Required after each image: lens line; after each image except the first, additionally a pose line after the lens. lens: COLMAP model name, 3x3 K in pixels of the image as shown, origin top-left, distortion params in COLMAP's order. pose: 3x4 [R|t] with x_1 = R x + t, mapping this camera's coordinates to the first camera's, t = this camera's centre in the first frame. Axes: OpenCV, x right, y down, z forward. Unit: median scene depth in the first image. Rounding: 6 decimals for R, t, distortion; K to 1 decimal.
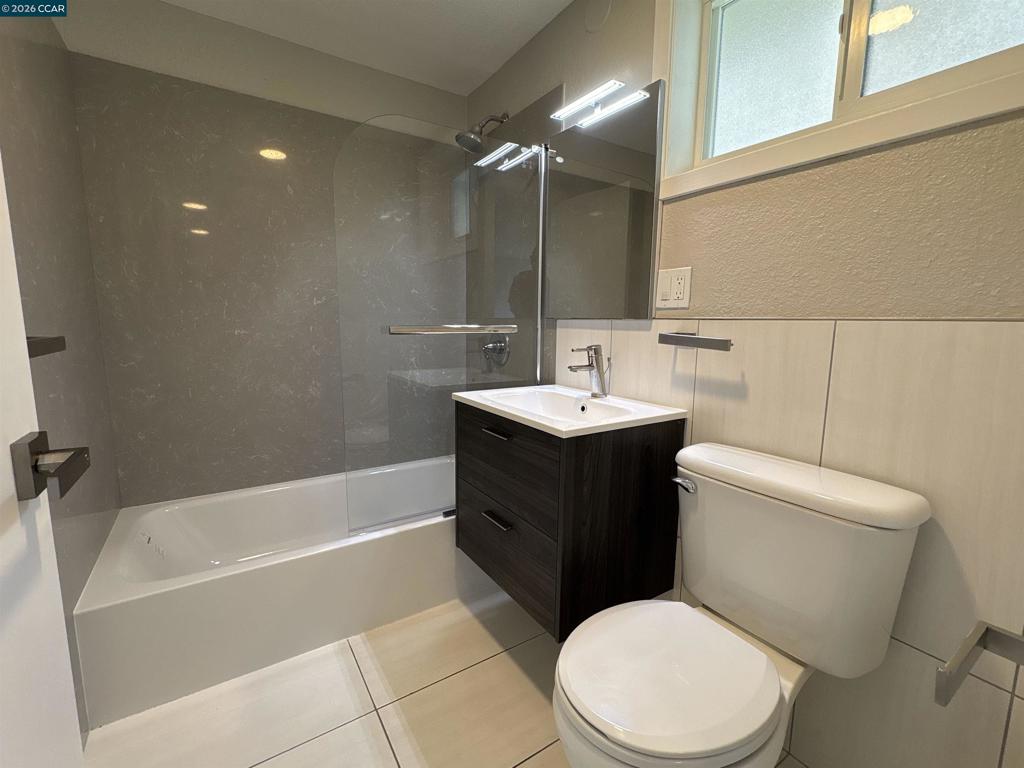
lens RADIAL K [[449.2, 0, 511.6], [0, 449.2, 384.9], [0, 0, 1]] dist [-0.001257, -0.000029]
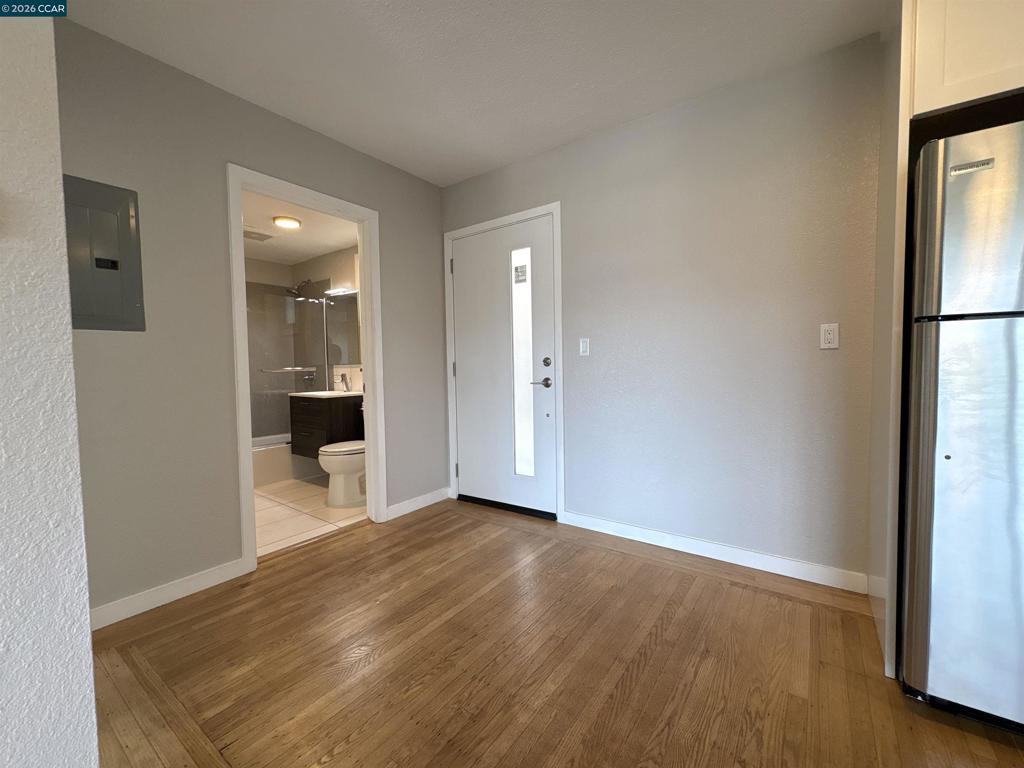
lens RADIAL K [[421.5, 0, 502.8], [0, 421.5, 387.4], [0, 0, 1]] dist [0.002487, 0.000585]
pose [[0.939983, -0.040341, 0.338828, 0.198405], [0.068336, 0.995126, -0.071100, 0.226446], [-0.334308, 0.089987, 0.938158, -1.621299]]
